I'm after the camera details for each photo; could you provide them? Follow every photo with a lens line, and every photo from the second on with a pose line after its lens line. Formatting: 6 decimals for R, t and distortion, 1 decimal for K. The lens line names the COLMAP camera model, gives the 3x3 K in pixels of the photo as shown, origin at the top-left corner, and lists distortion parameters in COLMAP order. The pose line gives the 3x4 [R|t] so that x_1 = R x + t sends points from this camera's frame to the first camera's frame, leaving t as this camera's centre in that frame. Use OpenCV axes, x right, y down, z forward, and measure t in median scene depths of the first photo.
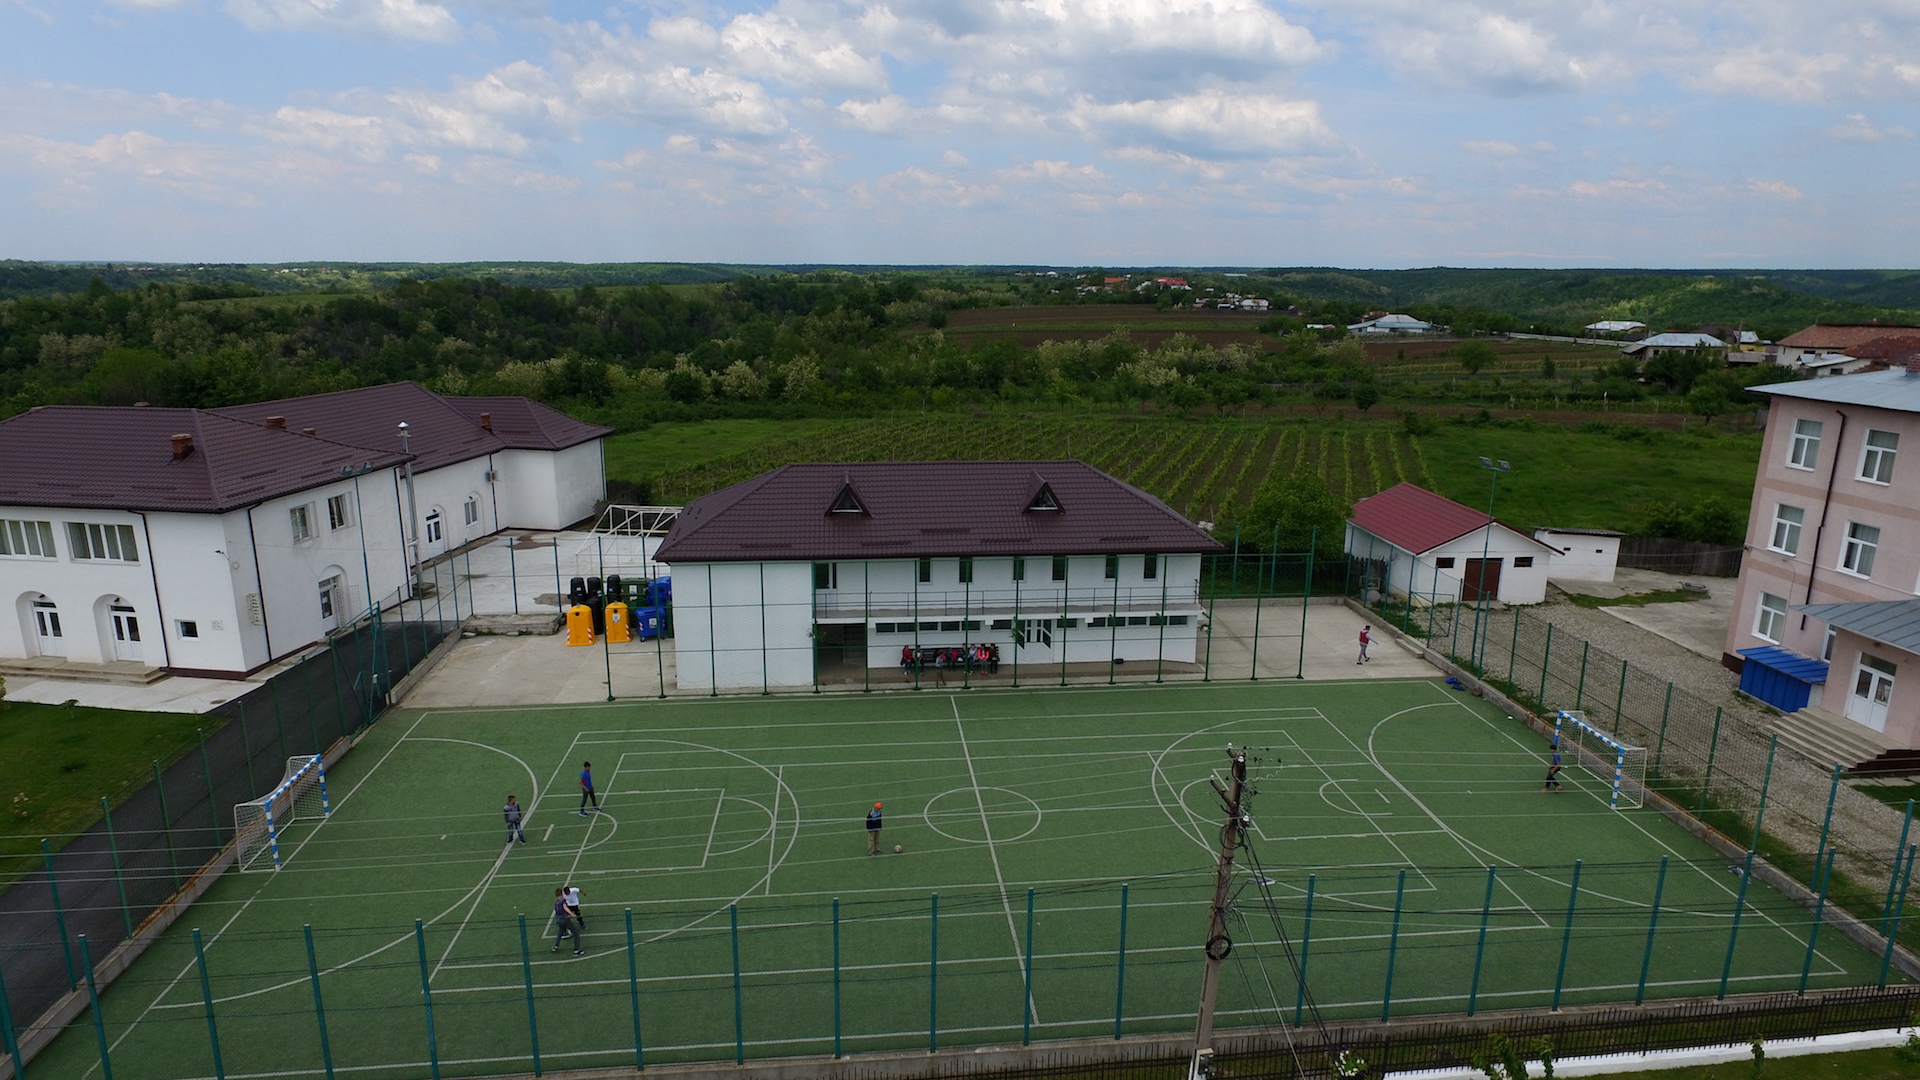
lens RADIAL K [[1116.2, 0, 960.3], [0, 1116.2, 546.2], [0, 0, 1]] dist [-0.010794, 0.012857]
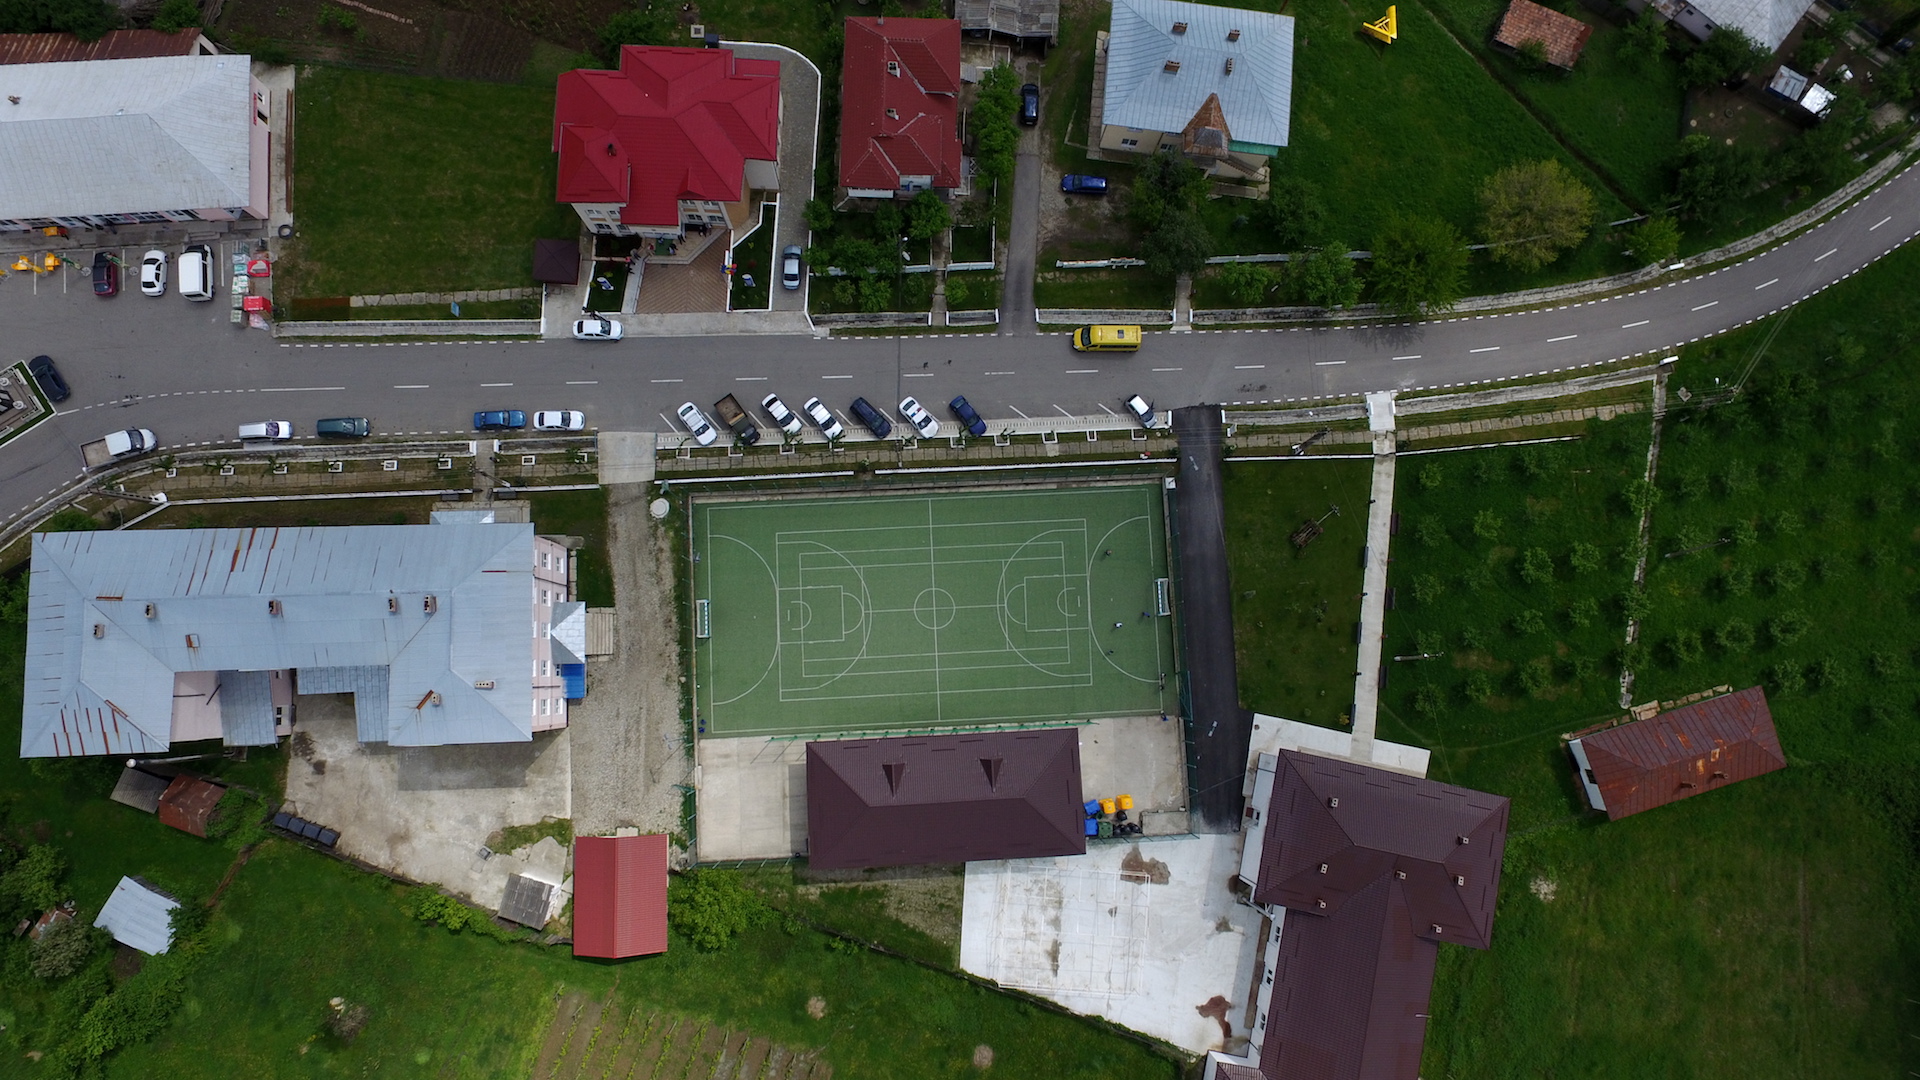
lens RADIAL K [[1116.2, 0, 960.3], [0, 1116.2, 546.2], [0, 0, 1]] dist [-0.010794, 0.012857]
pose [[-0.996881, -0.065018, -0.044740, 0.070176], [-0.036626, -0.121033, 0.991973, -1.961225], [-0.069911, 0.990517, 0.118274, 0.370924]]
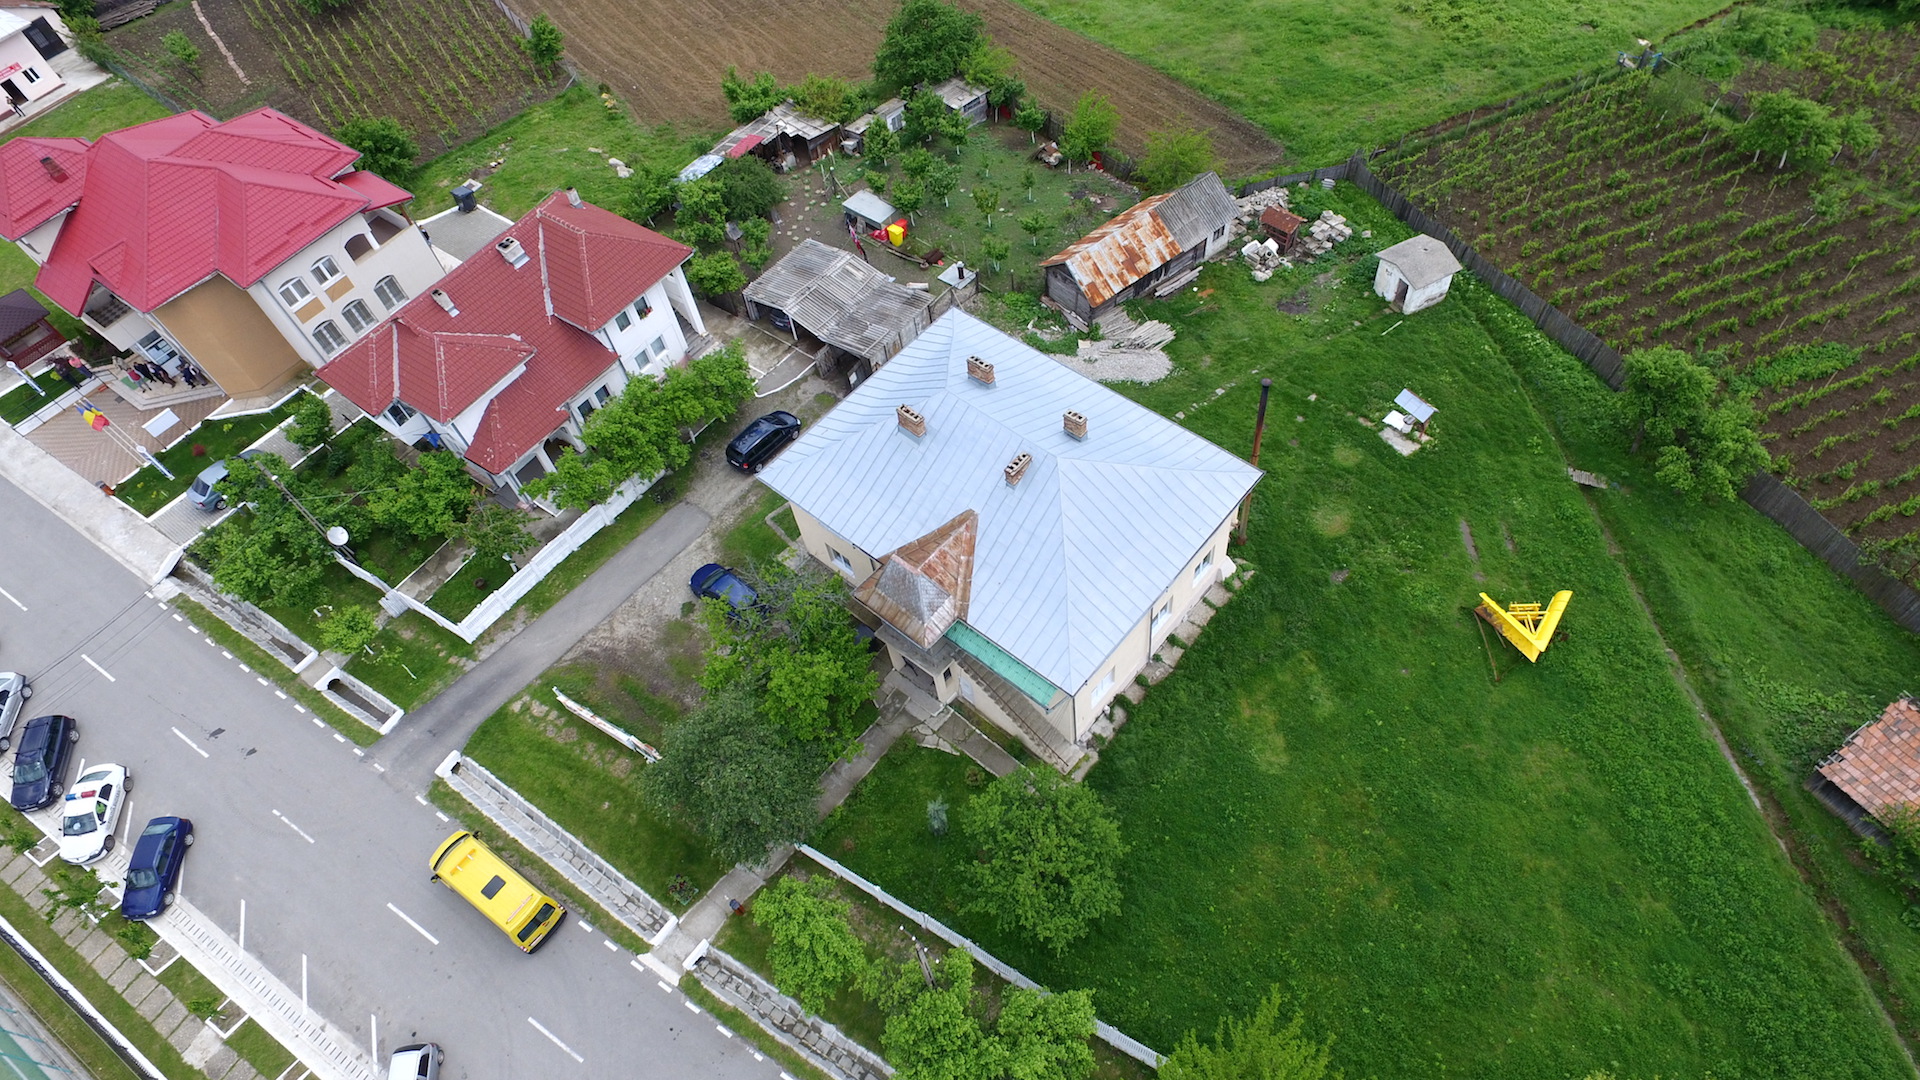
lens RADIAL K [[1116.2, 0, 960.3], [0, 1116.2, 546.2], [0, 0, 1]] dist [-0.010794, 0.012857]
pose [[-0.777335, -0.464356, 0.424410, -0.869067], [0.245135, 0.397733, 0.884148, -0.540706], [-0.579361, 0.791317, -0.195342, -0.068548]]
